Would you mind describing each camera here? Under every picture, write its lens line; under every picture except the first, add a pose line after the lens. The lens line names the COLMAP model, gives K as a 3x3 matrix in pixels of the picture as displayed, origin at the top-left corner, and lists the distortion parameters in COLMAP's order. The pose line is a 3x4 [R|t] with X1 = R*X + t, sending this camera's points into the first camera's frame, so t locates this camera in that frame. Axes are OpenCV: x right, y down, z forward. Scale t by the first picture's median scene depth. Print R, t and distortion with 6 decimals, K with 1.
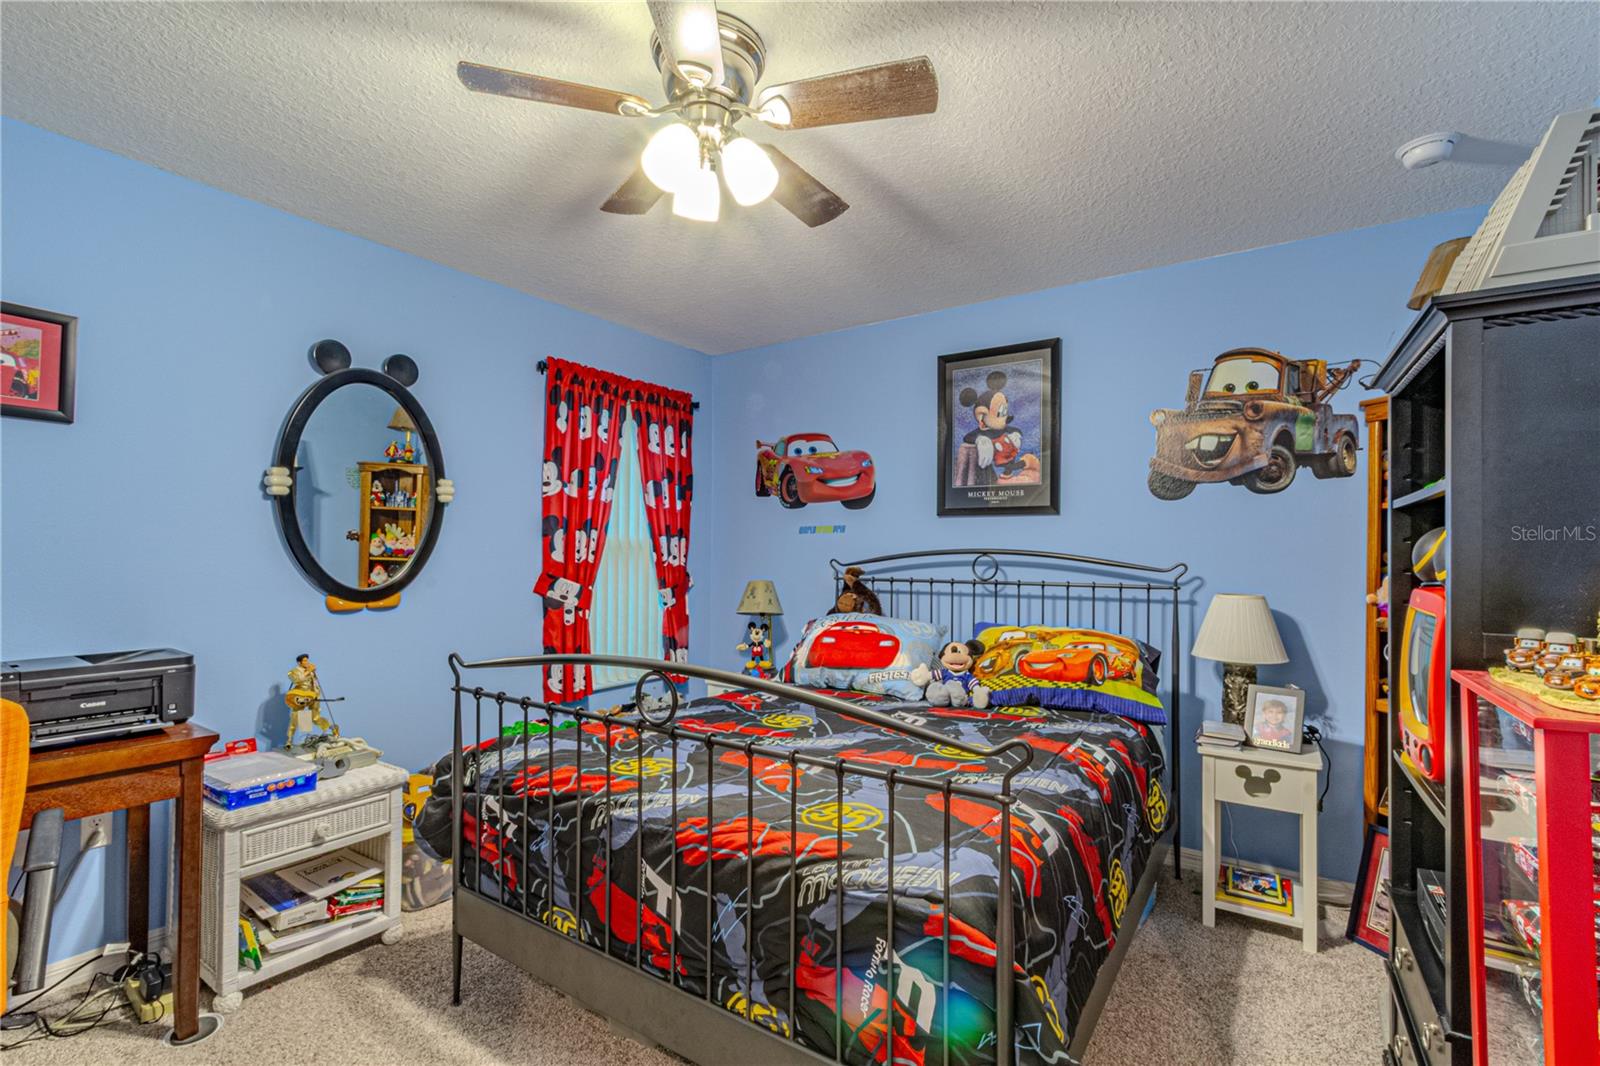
lens RADIAL K [[747.9, 0, 801.8], [0, 747.9, 539.8], [0, 0, 1]] dist [0.003545, -0.000671]
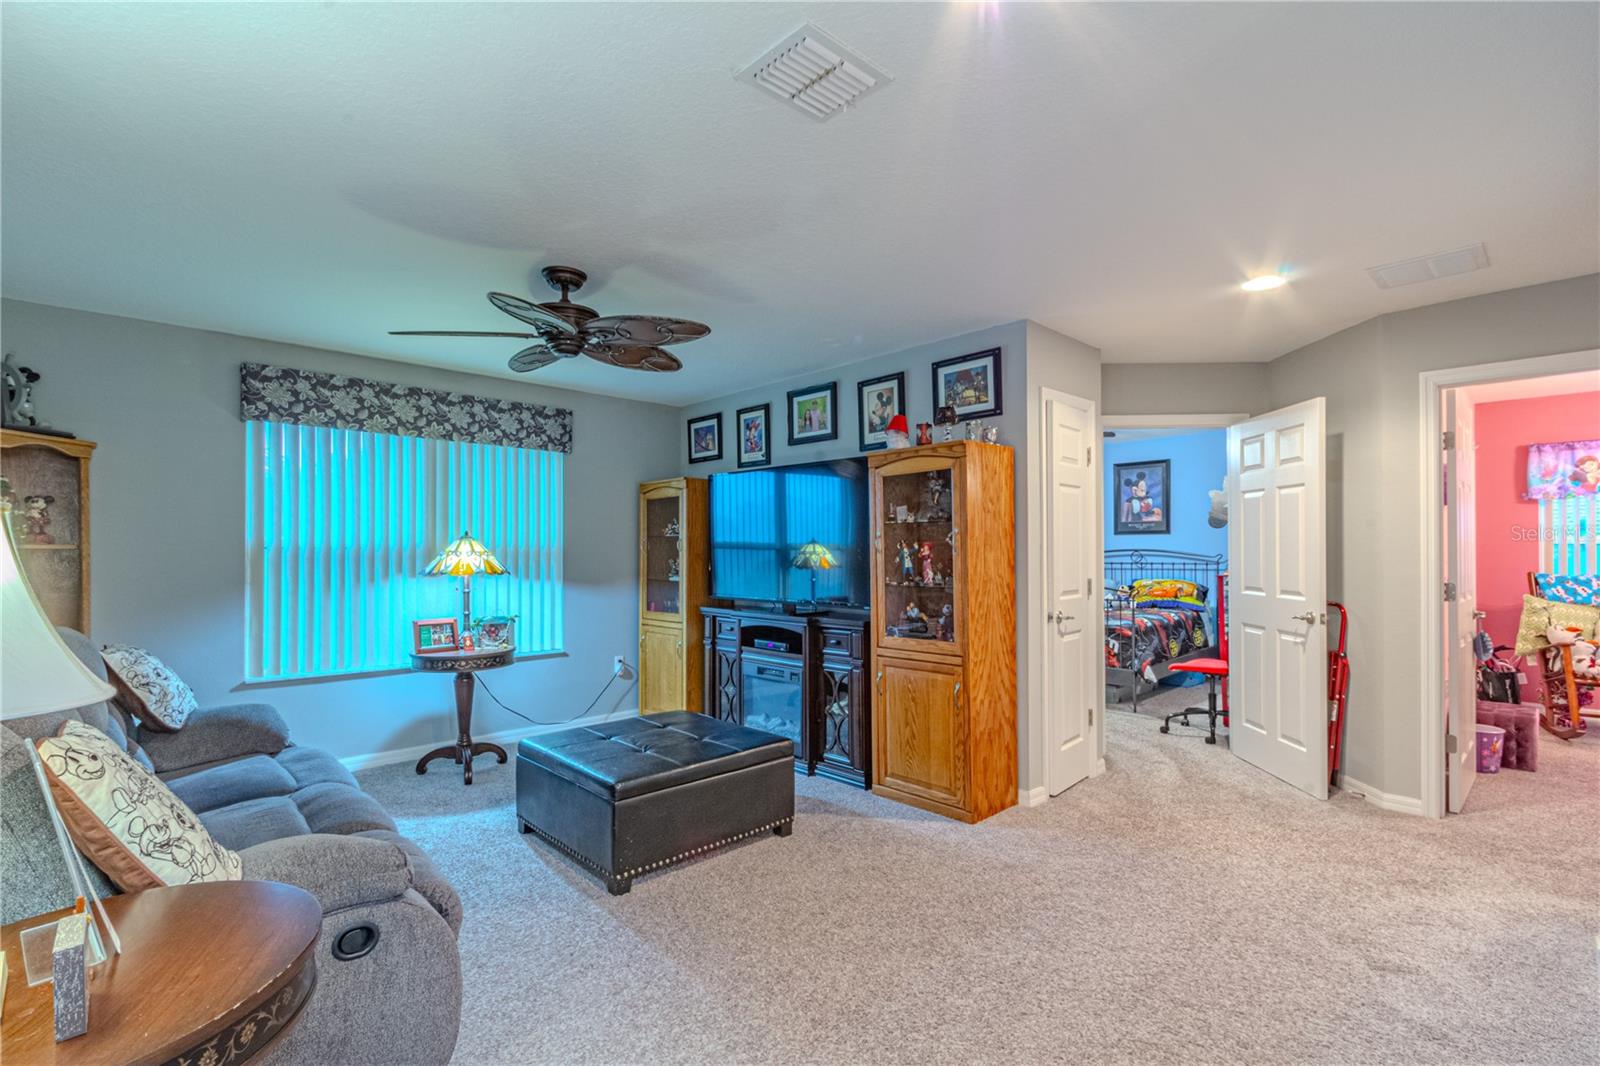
lens RADIAL K [[747.9, 0, 806.8], [0, 747.9, 546.5], [0, 0, 1]] dist [0.003545, -0.000671]
pose [[0.979691, -0.012215, -0.200141, -0.294450], [0.012764, 0.999917, 0.001451, -0.012447], [0.200107, -0.003977, 0.979766, -1.490531]]
